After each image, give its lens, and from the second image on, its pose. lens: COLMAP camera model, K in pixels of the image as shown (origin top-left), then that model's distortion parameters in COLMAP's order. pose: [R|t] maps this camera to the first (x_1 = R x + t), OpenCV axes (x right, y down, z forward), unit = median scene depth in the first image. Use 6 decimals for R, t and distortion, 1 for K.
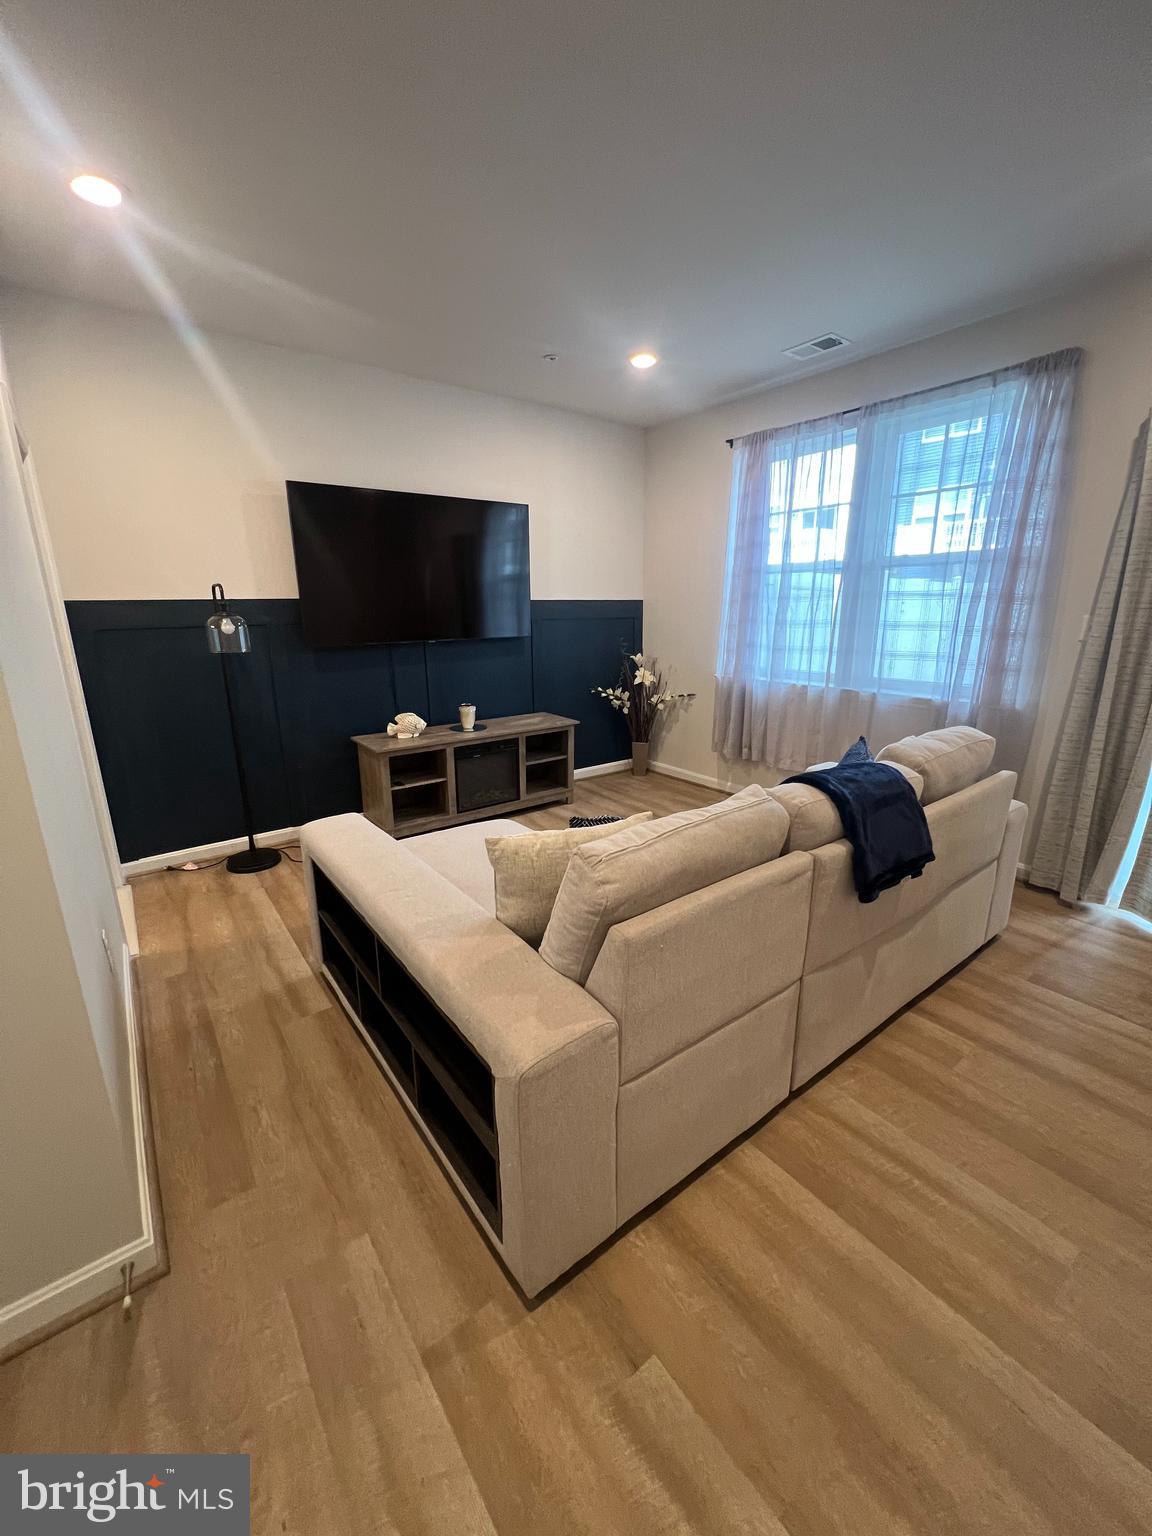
lens RADIAL K [[614.4, 0, 579.1], [0, 614.4, 767.5], [0, 0, 1]] dist [0.001428, -0.001090]
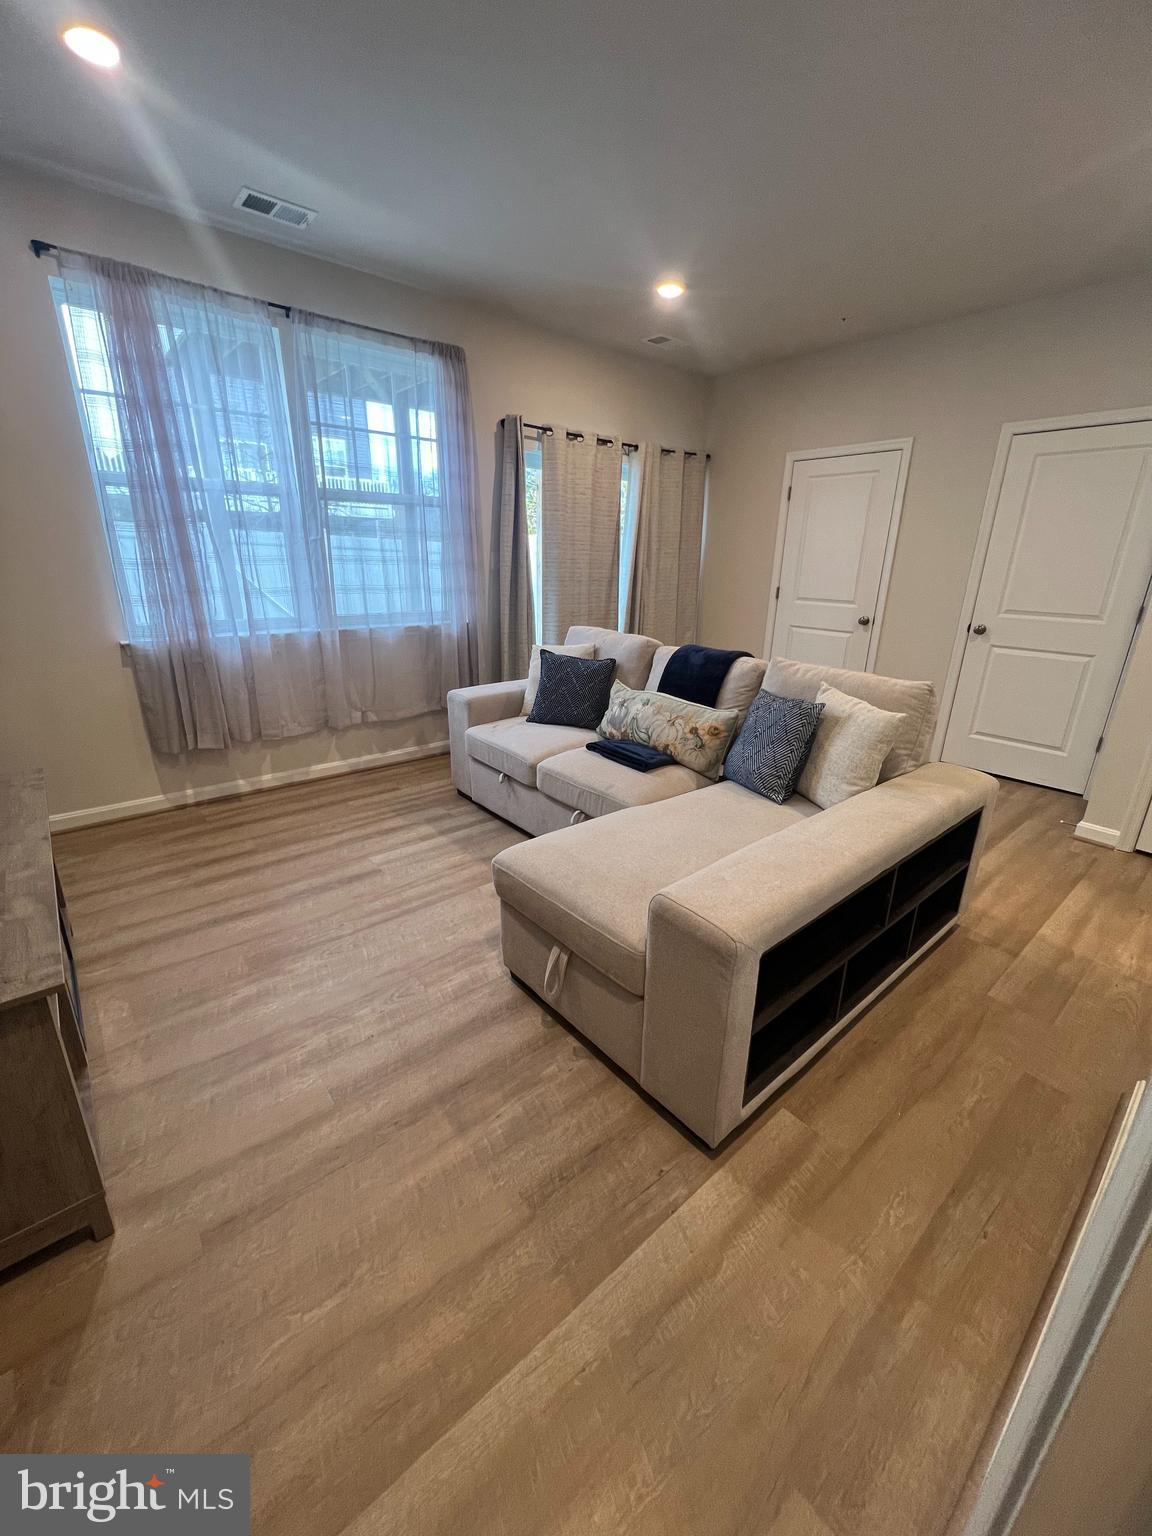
lens RADIAL K [[614.4, 0, 570.7], [0, 614.4, 773.6], [0, 0, 1]] dist [0.001428, -0.001090]
pose [[-0.051900, -0.327334, 0.943482, -0.657671], [0.239353, 0.913142, 0.329974, -0.179611], [-0.969545, 0.242951, 0.030956, 0.792882]]
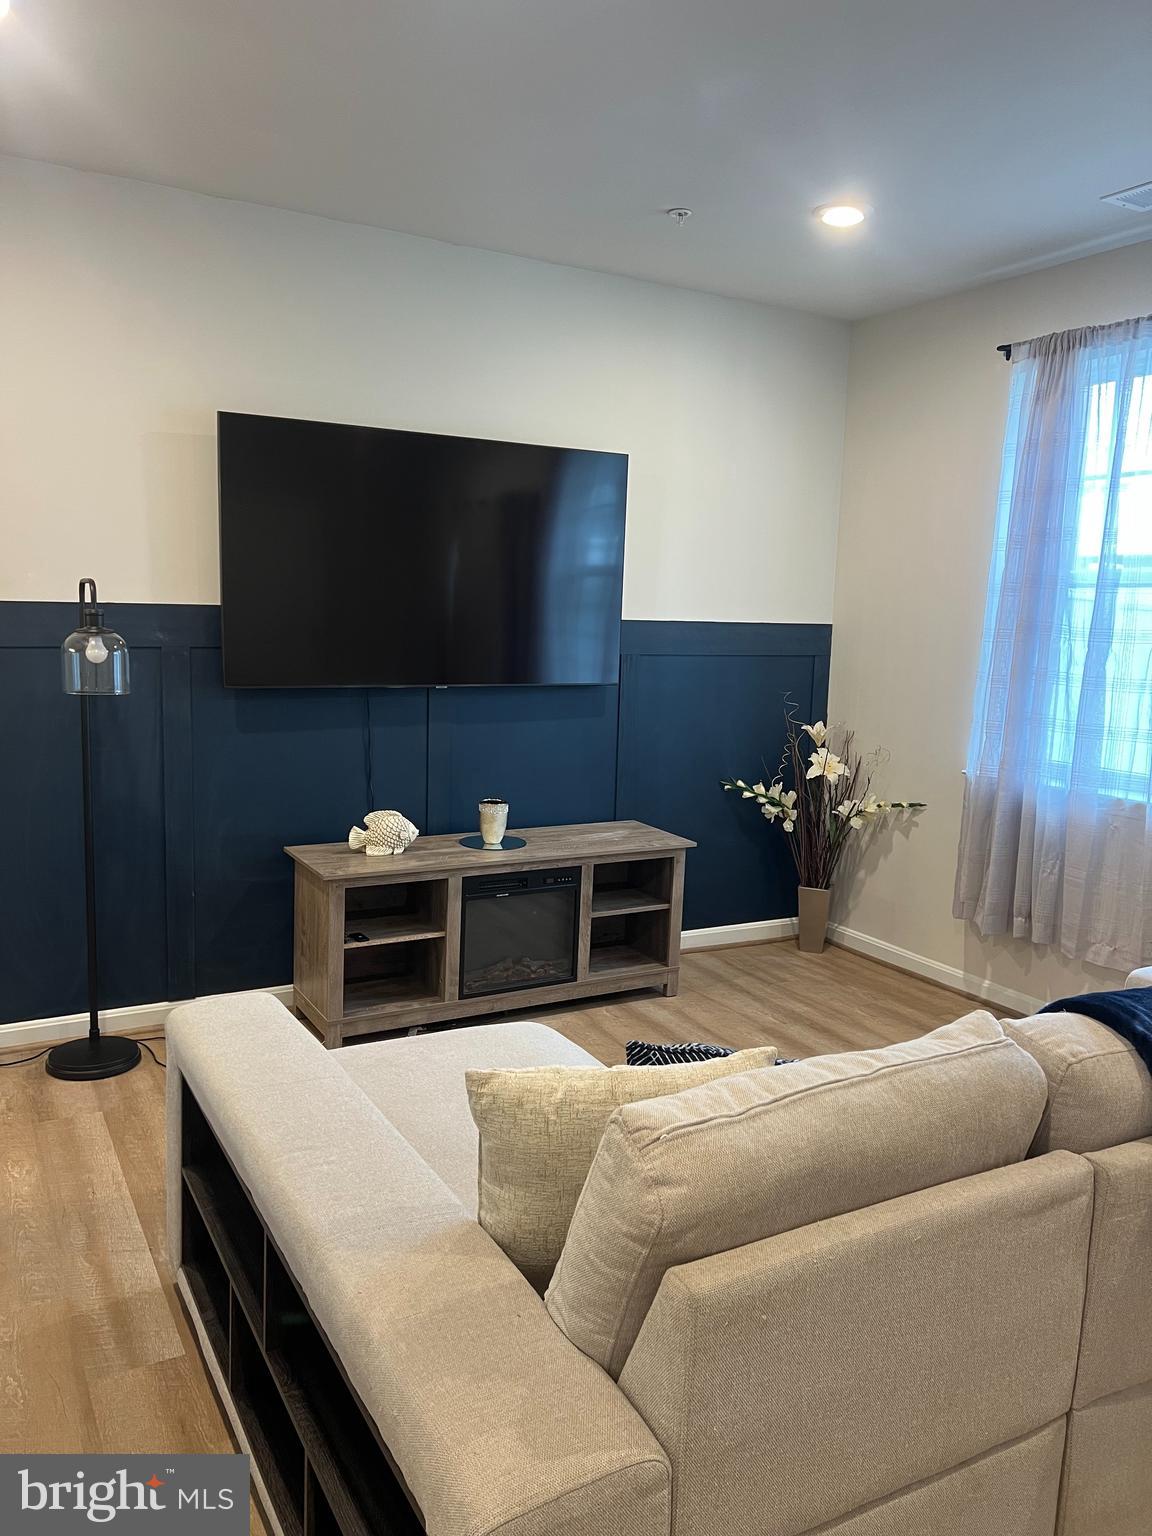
lens RADIAL K [[1152.9, 0, 573.5], [0, 1152.9, 774.6], [0, 0, 1]] dist [0.071158, -0.083133]
pose [[0.989813, 0.056030, -0.130888, 0.030543], [-0.070821, 0.991269, -0.111225, -0.019213], [0.123513, 0.119361, 0.985138, -0.025031]]
